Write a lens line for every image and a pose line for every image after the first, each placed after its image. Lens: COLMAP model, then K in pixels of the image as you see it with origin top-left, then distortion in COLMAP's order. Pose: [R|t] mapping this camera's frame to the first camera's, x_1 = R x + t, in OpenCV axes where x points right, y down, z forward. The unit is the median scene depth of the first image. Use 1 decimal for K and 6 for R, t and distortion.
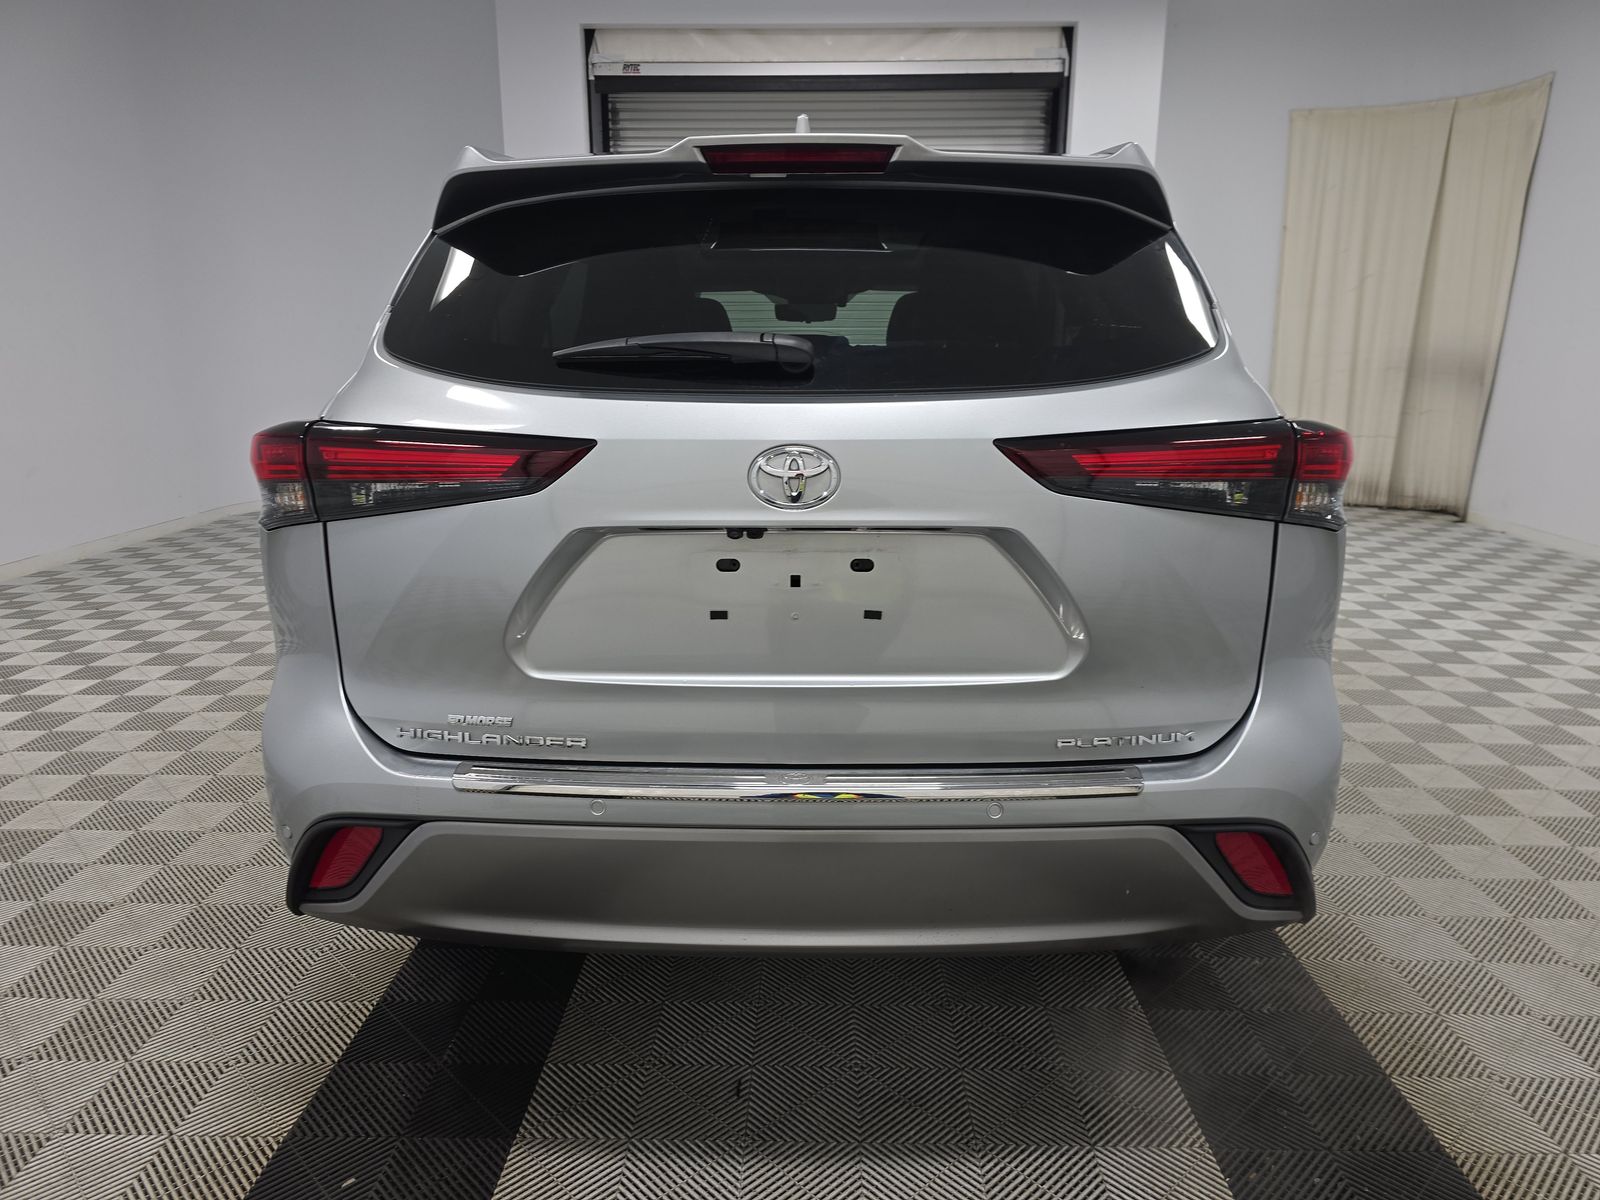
lens RADIAL K [[1093.1, 0, 808.8], [0, 1093.1, 600.9], [0, 0, 1]] dist [0.053063, -0.042321]
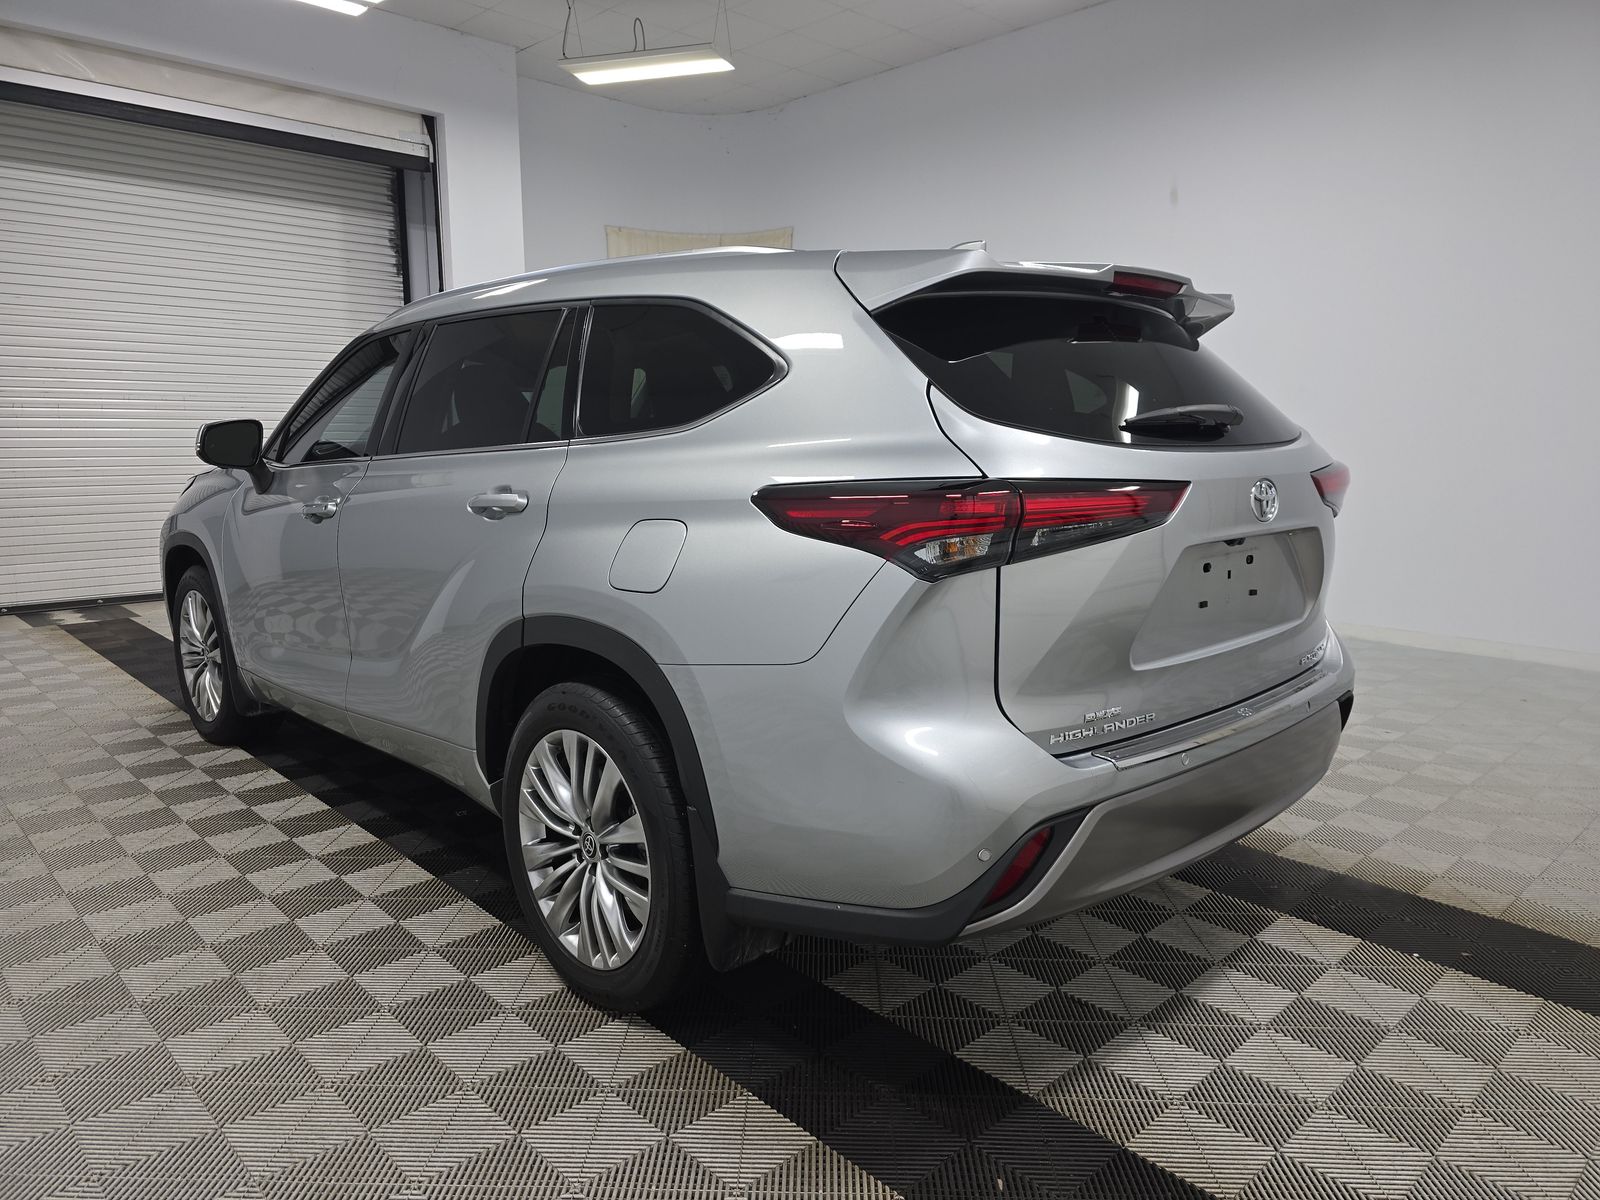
lens RADIAL K [[1093.1, 0, 808.8], [0, 1093.1, 600.9], [0, 0, 1]] dist [0.053063, -0.042321]
pose [[0.697547, -0.109363, 0.708144, -0.299948], [0.157444, 0.987525, -0.002578, -0.013963], [-0.699027, 0.113291, 0.706064, 0.076167]]
